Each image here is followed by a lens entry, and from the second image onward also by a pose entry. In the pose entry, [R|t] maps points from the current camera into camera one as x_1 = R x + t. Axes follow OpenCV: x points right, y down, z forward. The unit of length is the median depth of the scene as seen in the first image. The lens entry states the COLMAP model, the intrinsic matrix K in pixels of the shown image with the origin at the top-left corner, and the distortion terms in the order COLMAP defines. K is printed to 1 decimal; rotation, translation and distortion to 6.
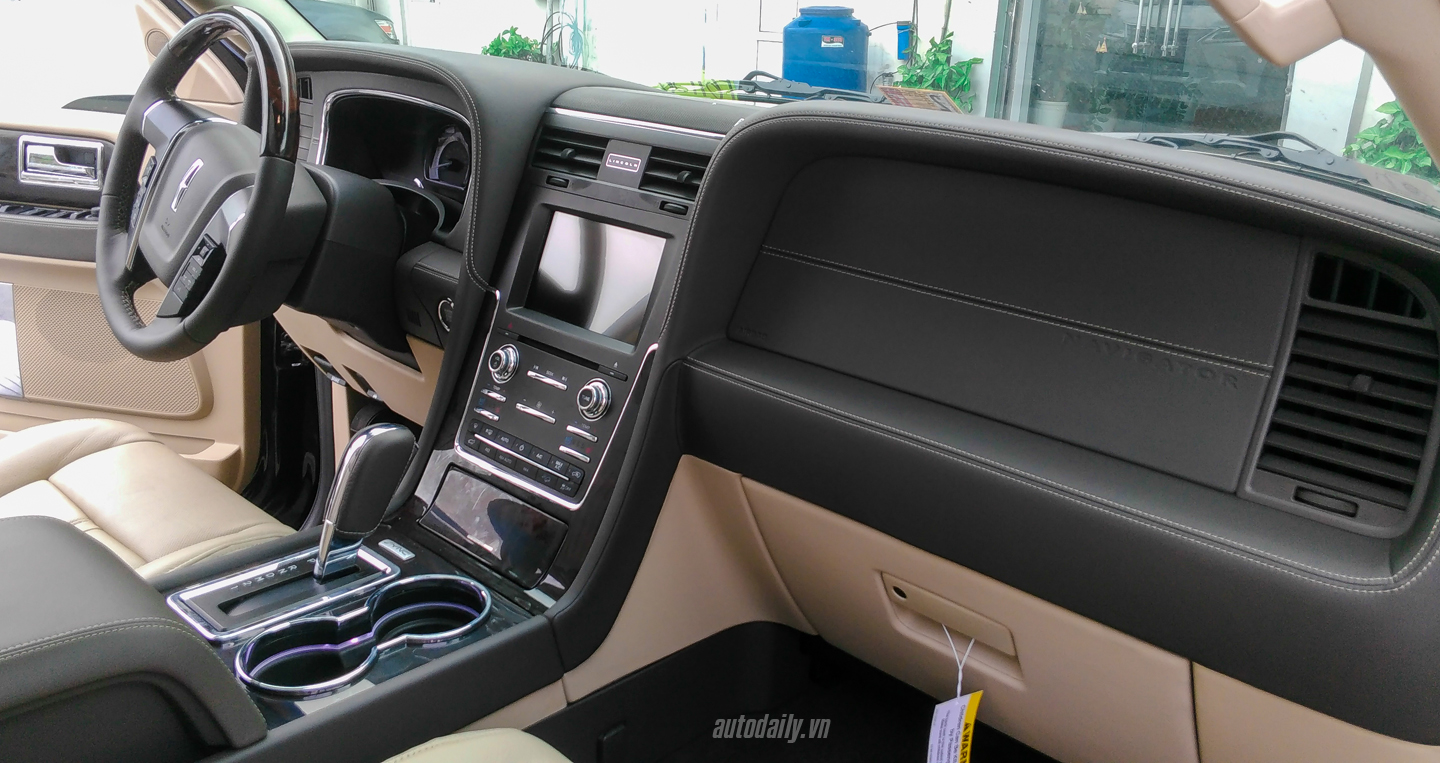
lens RADIAL K [[1120.6, 0, 724.4], [0, 1120.6, 322.1], [0, 0, 1]] dist [0.050658, -0.002639]
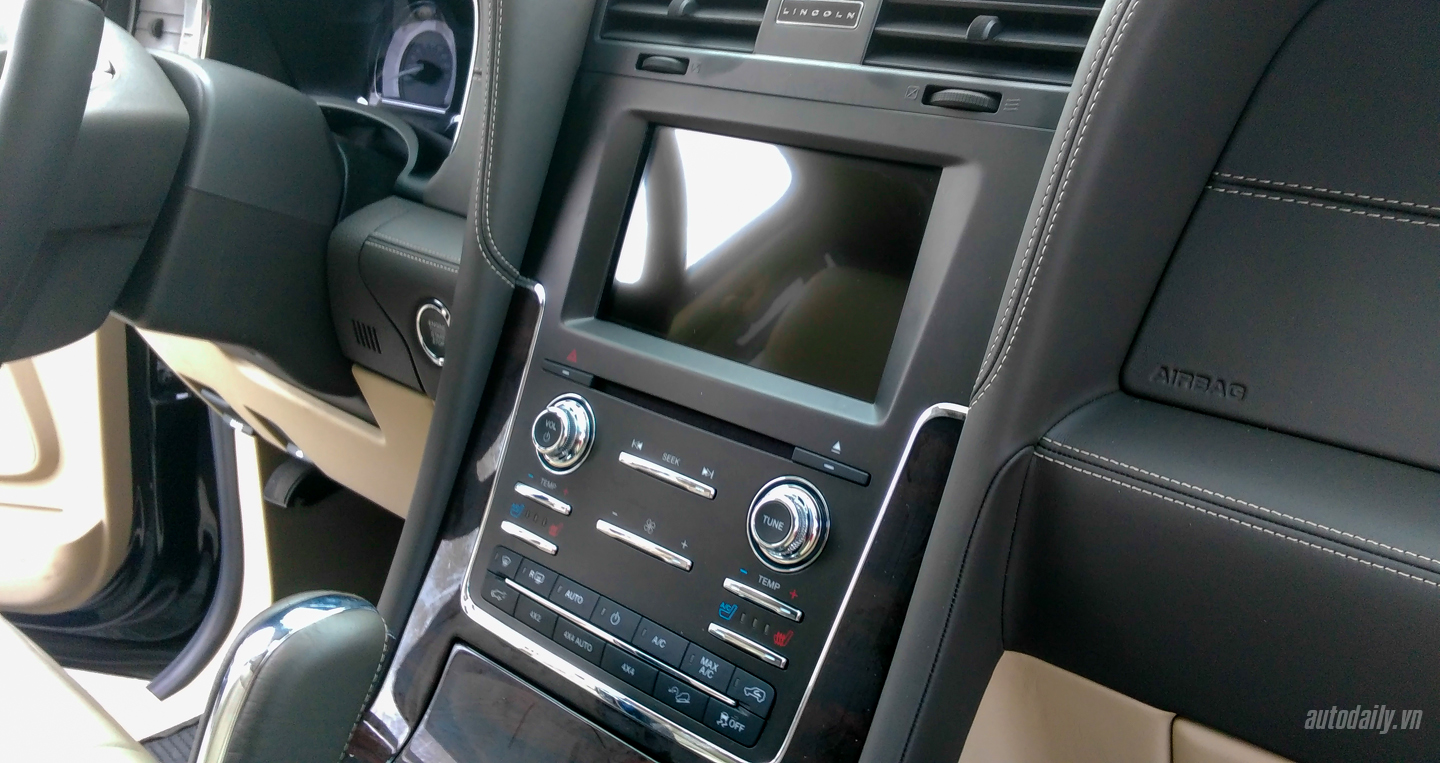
lens RADIAL K [[1056.1, 0, 720.4], [0, 1056.1, 340.9], [0, 0, 1]] dist [0.051349, -0.101258]
pose [[0.997209, -0.014207, 0.073291, -0.160137], [0.012090, 0.999499, 0.029247, -0.016442], [-0.073670, -0.028280, 0.996882, 0.532245]]
